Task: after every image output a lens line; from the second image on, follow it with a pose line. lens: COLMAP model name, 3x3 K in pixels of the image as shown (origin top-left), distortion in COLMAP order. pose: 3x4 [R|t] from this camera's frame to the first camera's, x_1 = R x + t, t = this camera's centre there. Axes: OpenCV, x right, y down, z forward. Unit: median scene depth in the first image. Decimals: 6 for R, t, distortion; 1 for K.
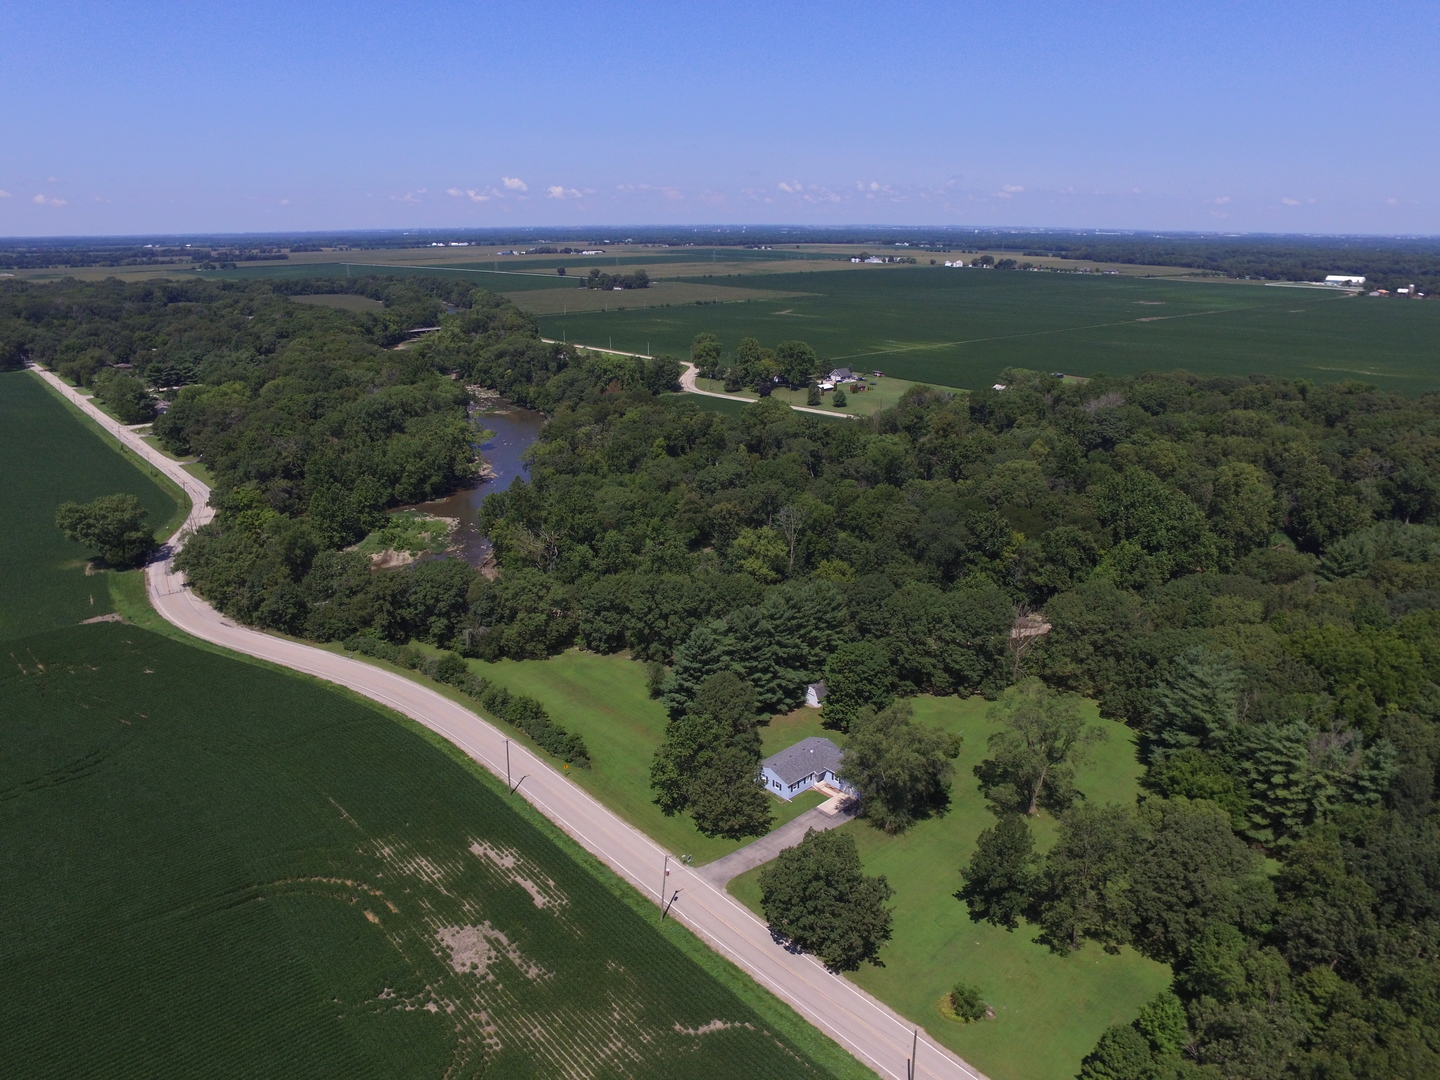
lens RADIAL K [[973.9, 0, 735.8], [0, 973.9, 549.6], [0, 0, 1]] dist [-0.125506, 0.090915]
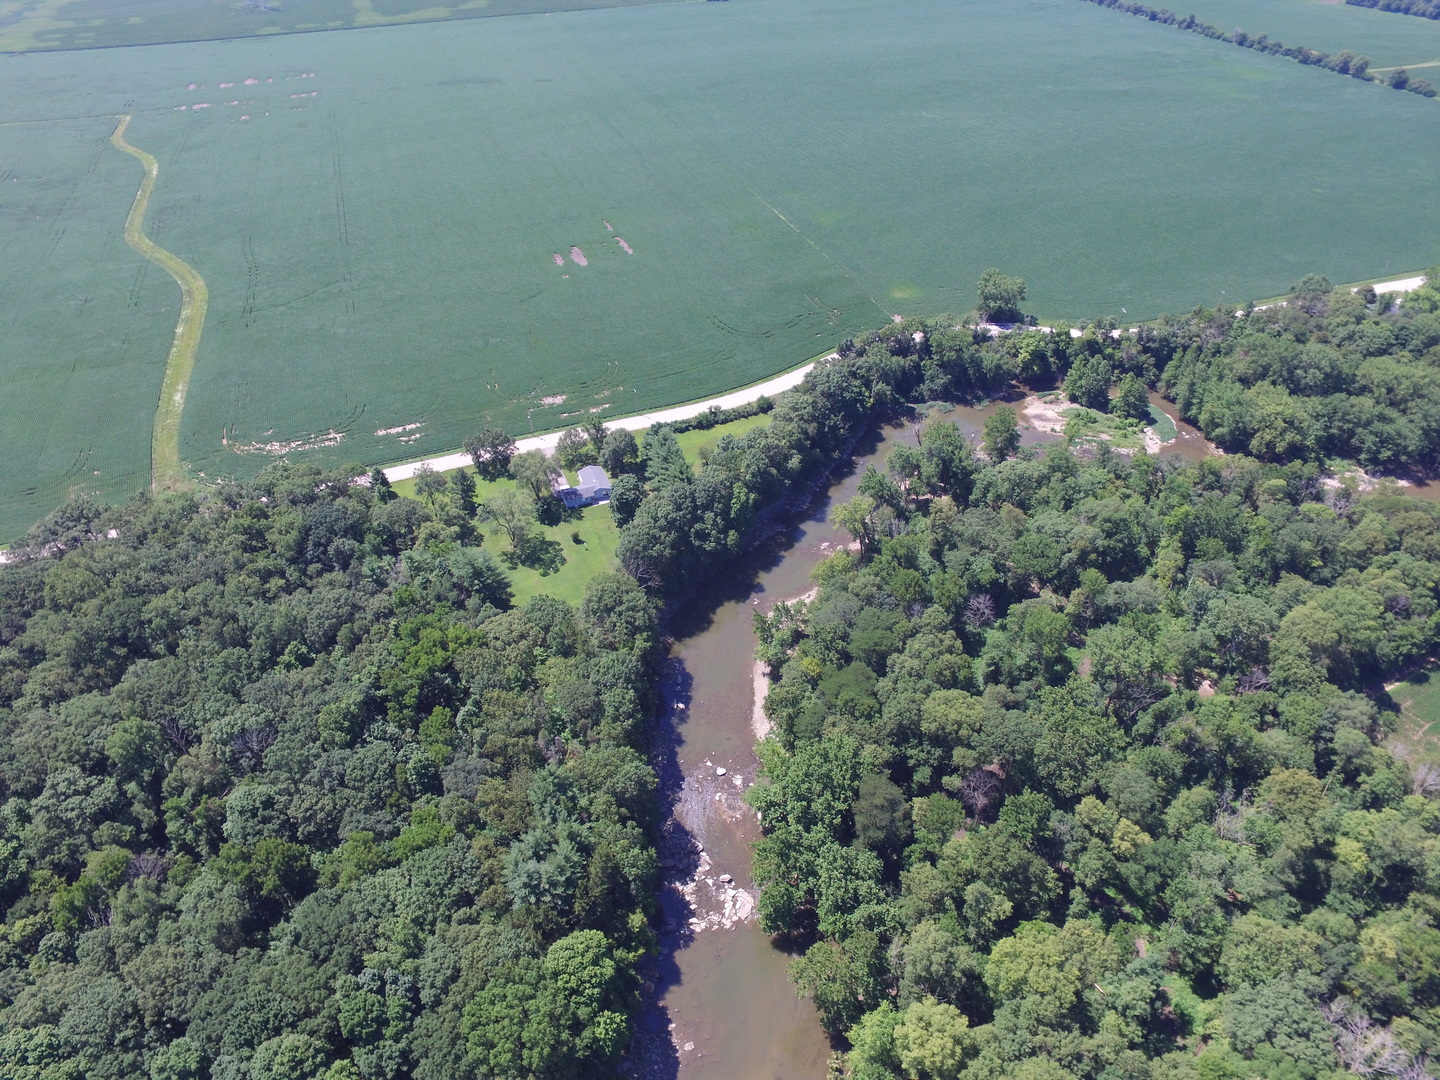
lens RADIAL K [[973.9, 0, 735.8], [0, 973.9, 549.6], [0, 0, 1]] dist [-0.125506, 0.090915]
pose [[-0.362235, 0.589409, -0.722069, 1.164071], [-0.300812, 0.659303, 0.689081, -0.903197], [0.882212, 0.466816, -0.061521, 1.121786]]
